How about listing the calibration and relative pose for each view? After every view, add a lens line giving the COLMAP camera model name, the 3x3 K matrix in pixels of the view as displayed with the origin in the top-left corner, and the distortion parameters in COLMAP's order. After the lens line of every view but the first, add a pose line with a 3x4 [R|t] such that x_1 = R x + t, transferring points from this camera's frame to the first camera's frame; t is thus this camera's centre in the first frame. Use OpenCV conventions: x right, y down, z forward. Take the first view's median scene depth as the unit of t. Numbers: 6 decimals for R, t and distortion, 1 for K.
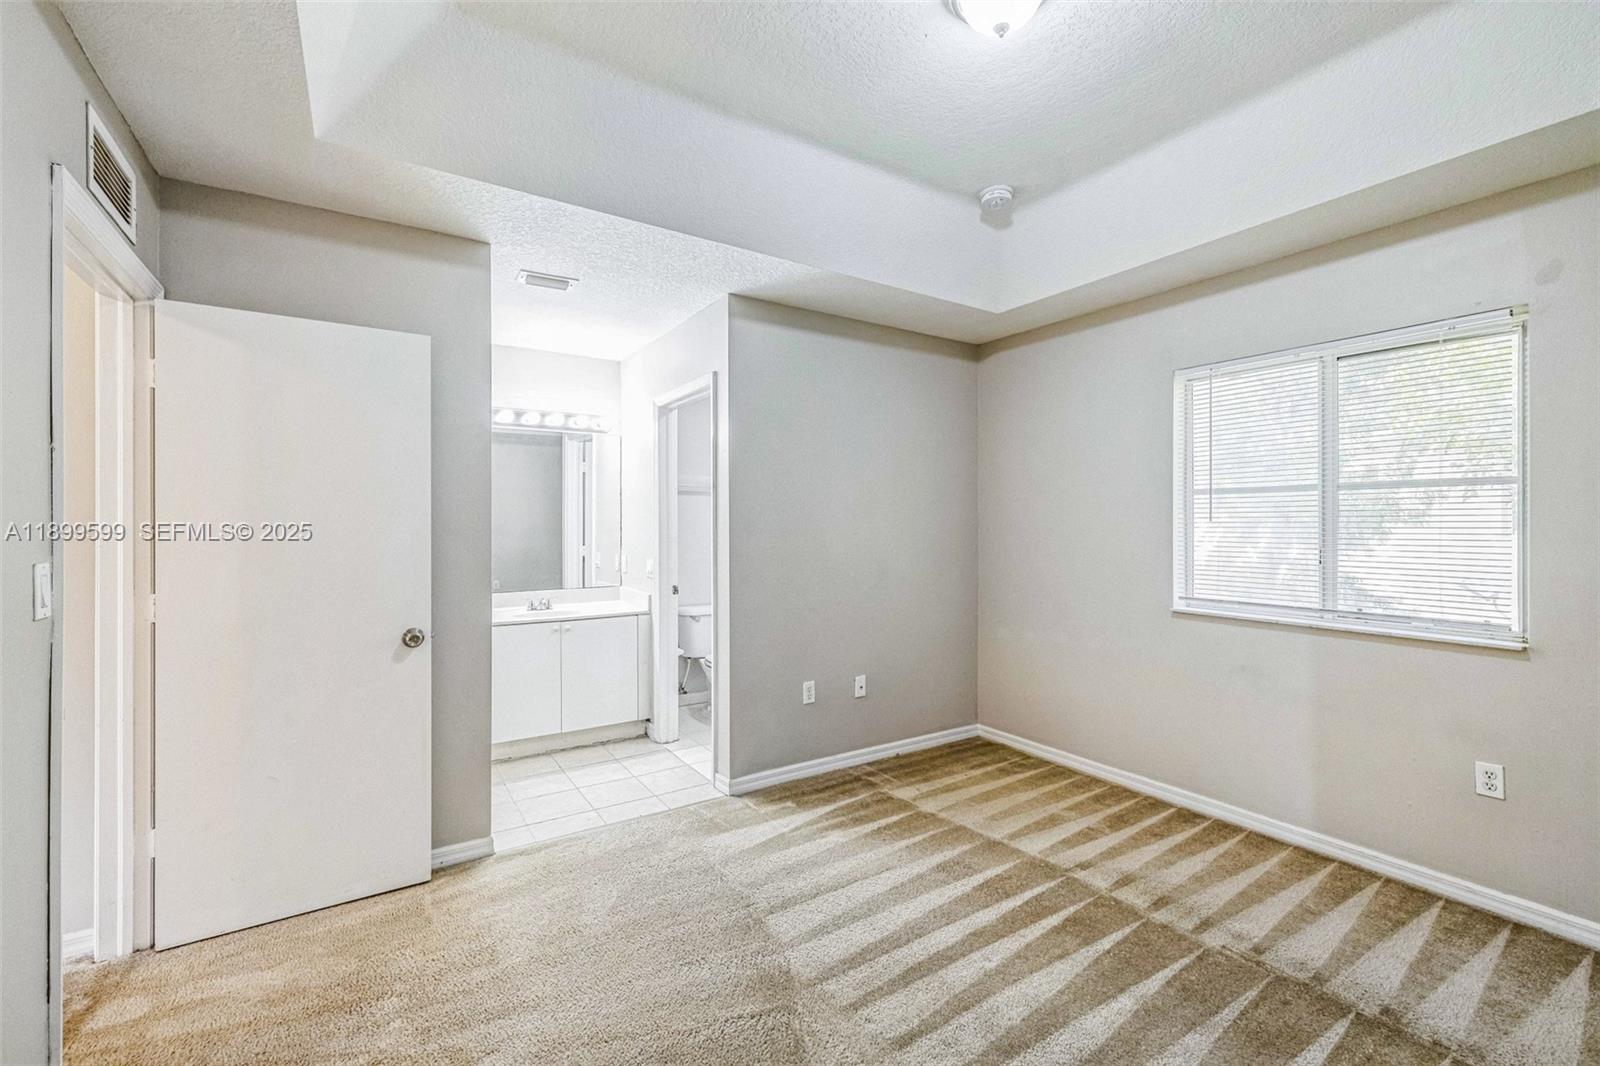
lens RADIAL K [[681.2, 0, 794.3], [0, 681.2, 524.5], [0, 0, 1]] dist [0.005723, 0.000136]
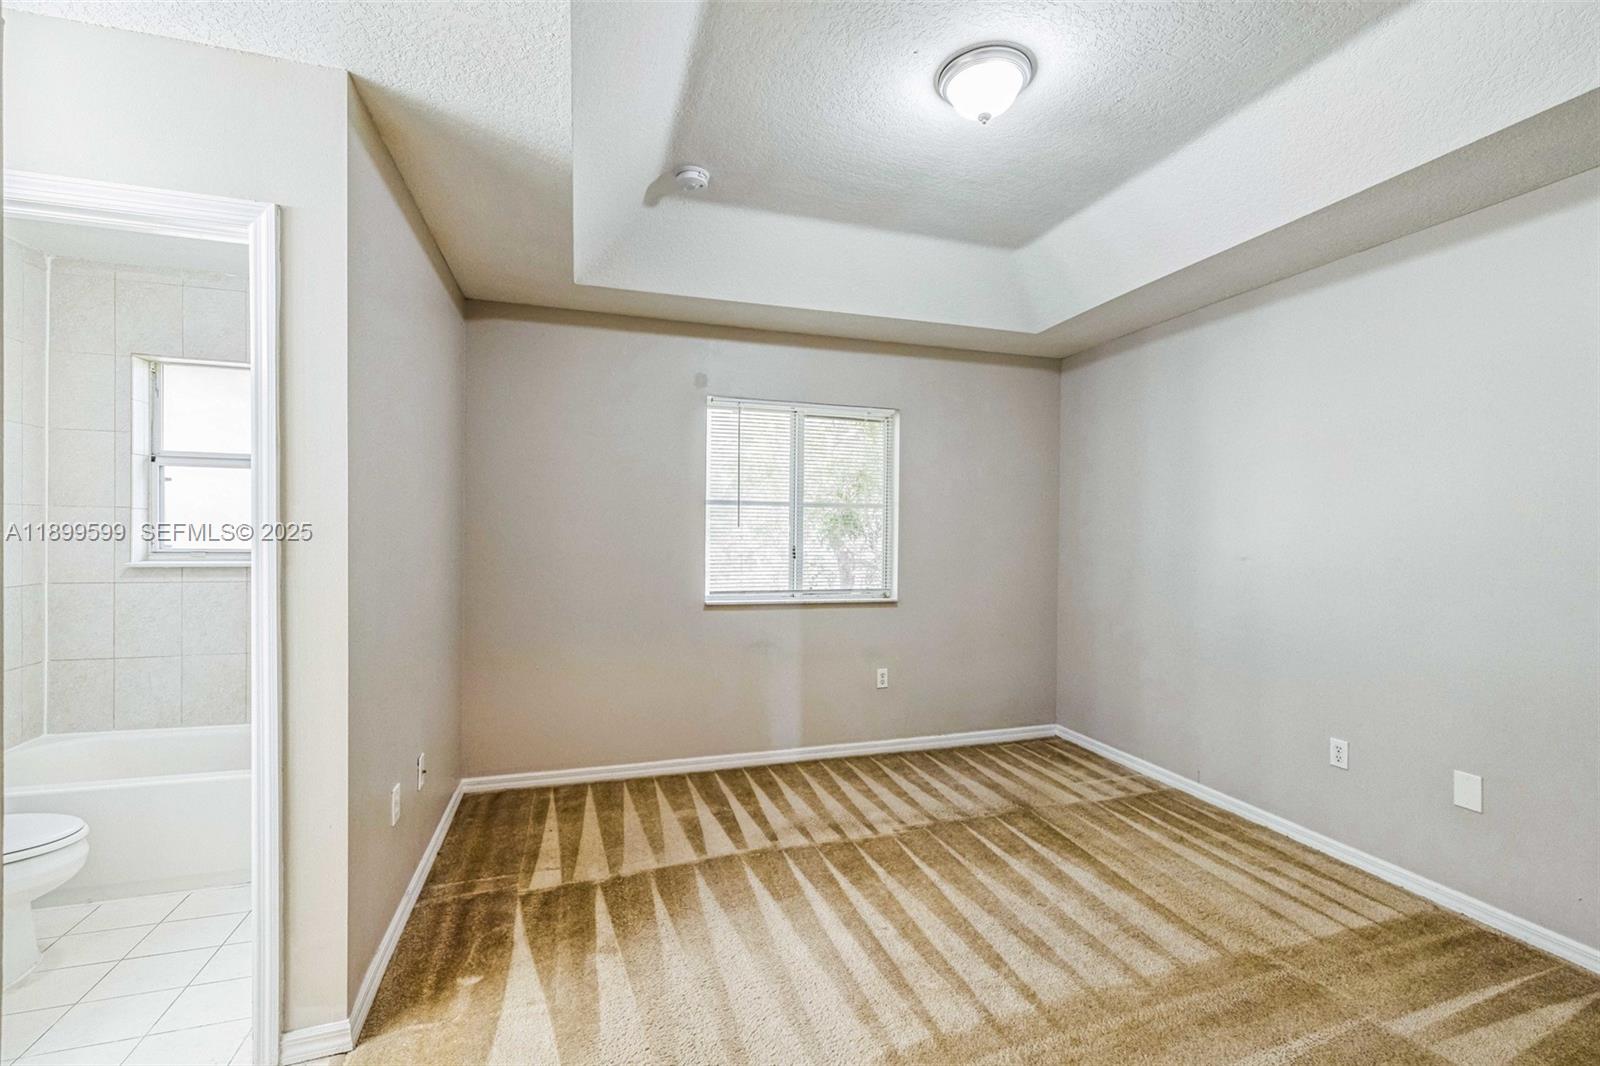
lens RADIAL K [[681.2, 0, 798.7], [0, 681.2, 537.3], [0, 0, 1]] dist [0.005723, 0.000136]
pose [[0.261241, -0.005744, 0.965257, -0.518194], [-0.009487, 0.999919, 0.008518, 0.001833], [-0.965227, -0.011382, 0.261165, 0.553904]]
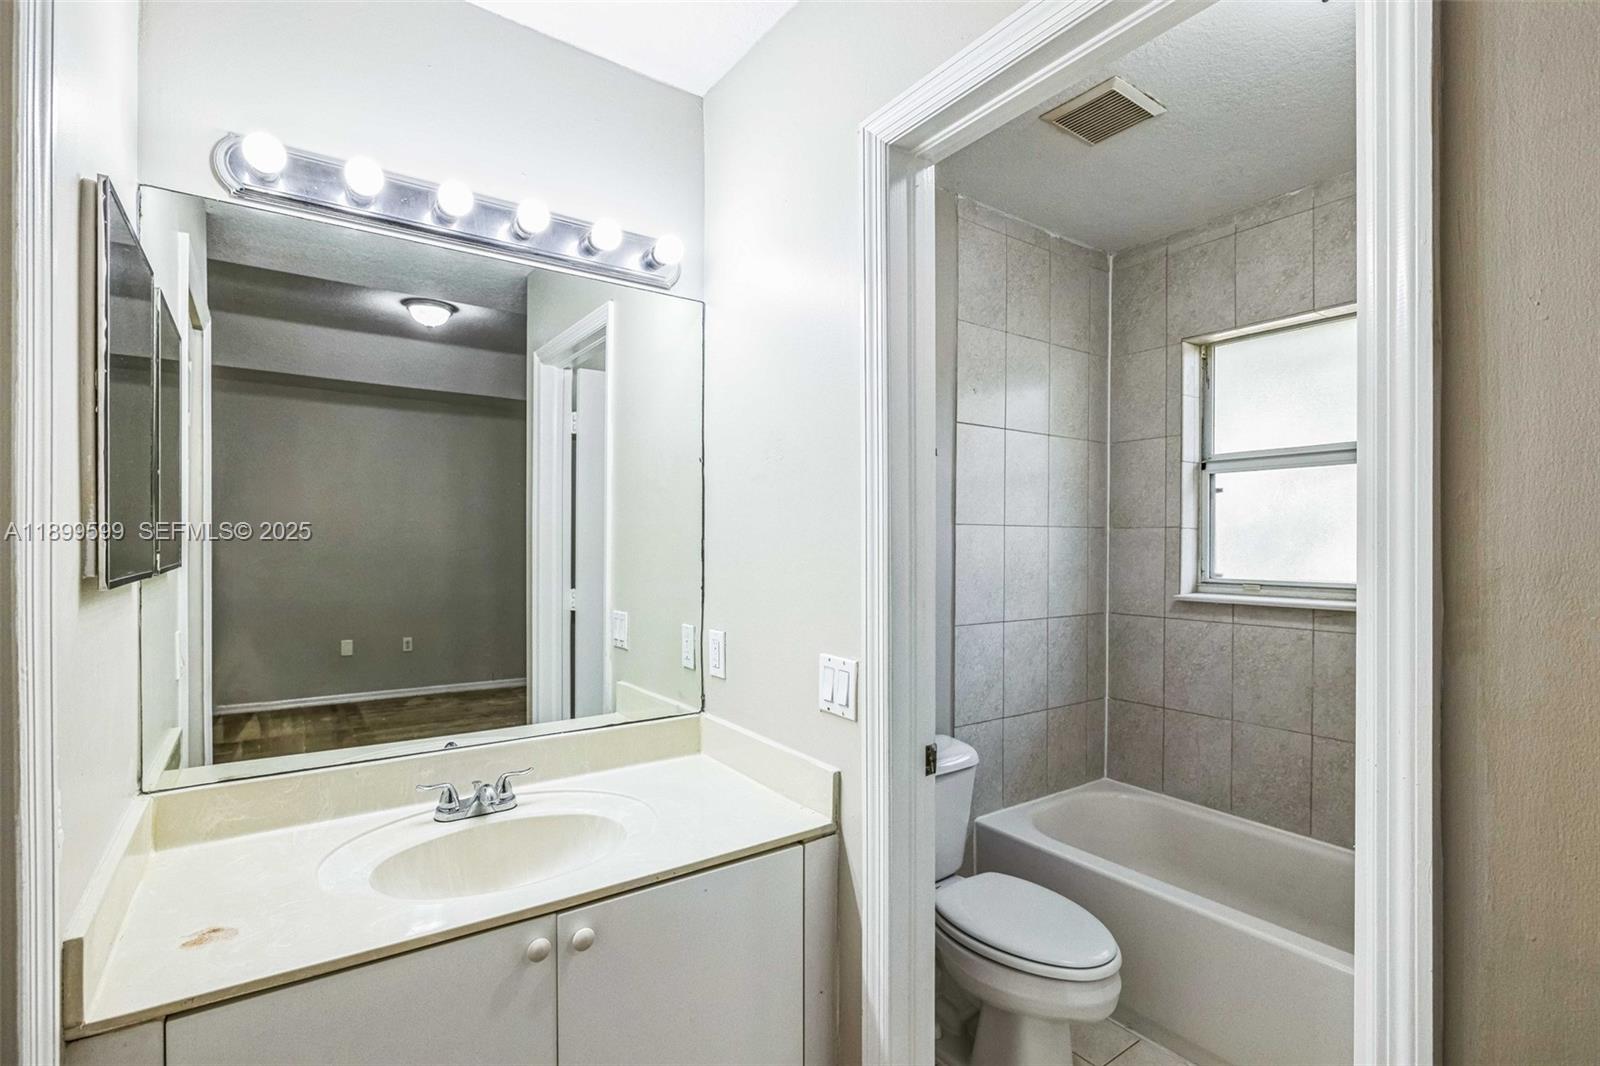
lens RADIAL K [[746.2, 0, 788.6], [0, 746.2, 549.1], [0, 0, 1]] dist [-0.013875, 0.000099]
pose [[0.999491, 0.005796, 0.031366, -0.317573], [-0.005817, 0.999983, 0.000582, 0.004317], [-0.031362, -0.000764, 0.999508, 0.861827]]
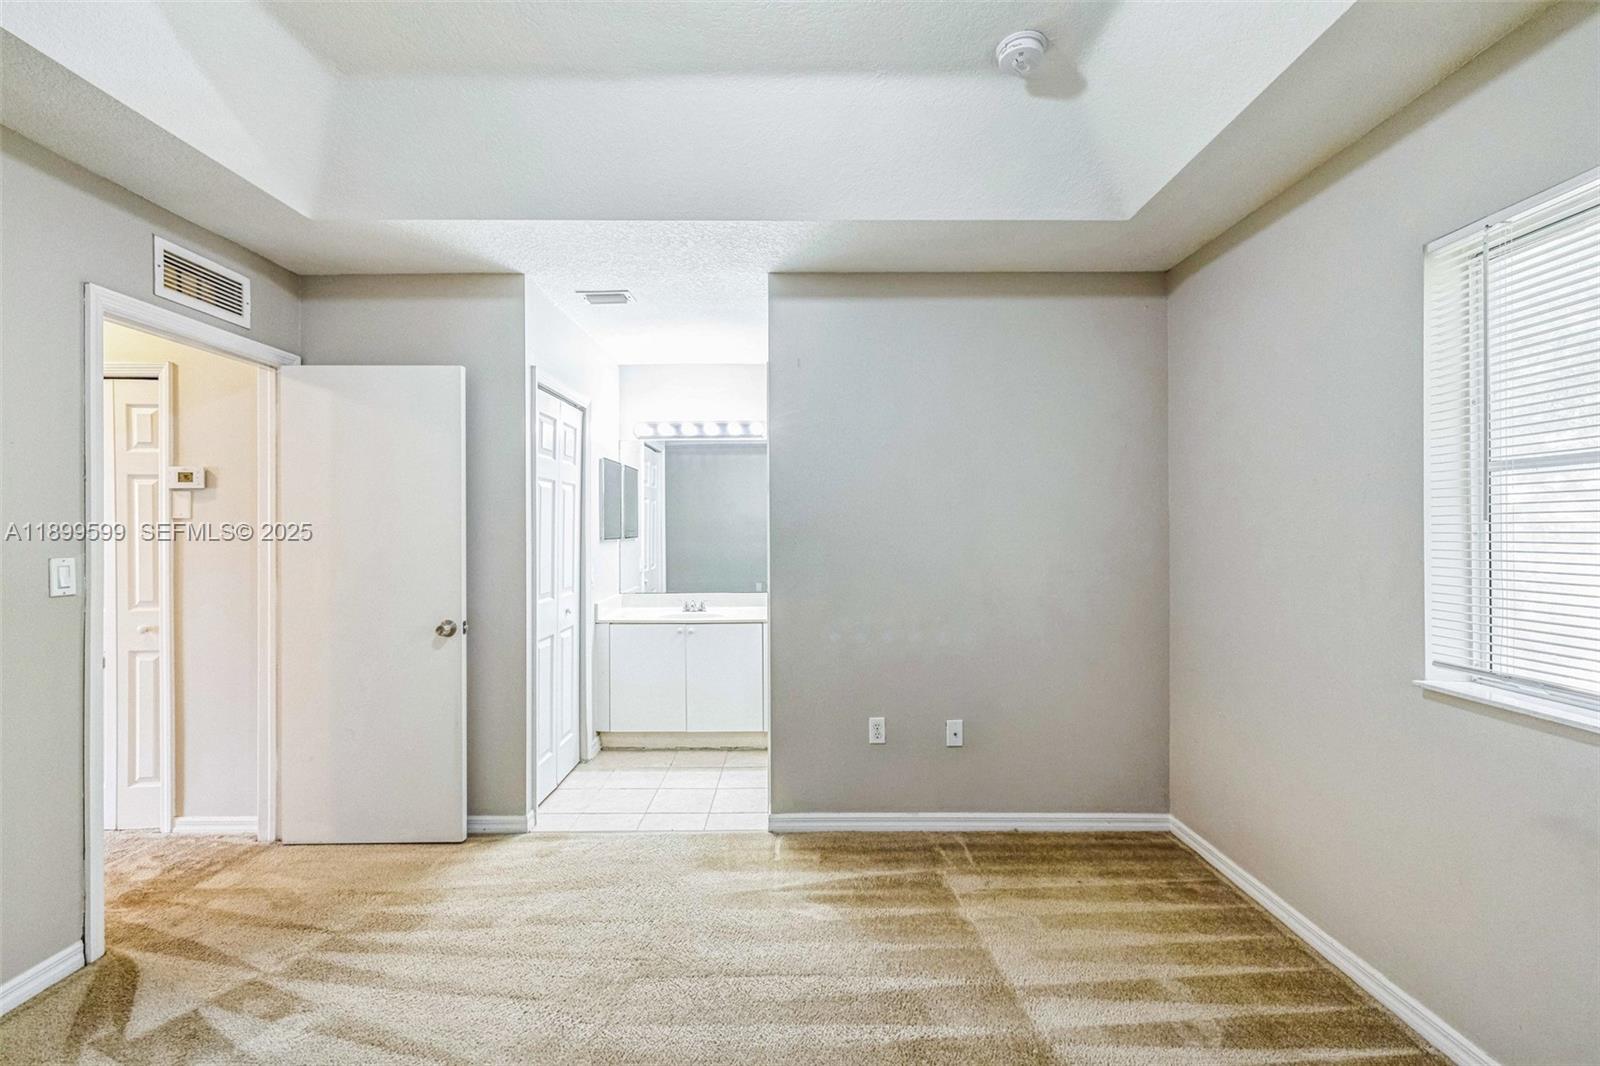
lens RADIAL K [[681.2, 0, 798.2], [0, 681.2, 531.6], [0, 0, 1]] dist [0.005723, 0.000136]
pose [[0.838337, -0.001180, -0.545151, 0.437632], [0.002994, 0.999993, 0.002441, 0.000125], [0.545144, -0.003679, 0.838334, 0.272891]]
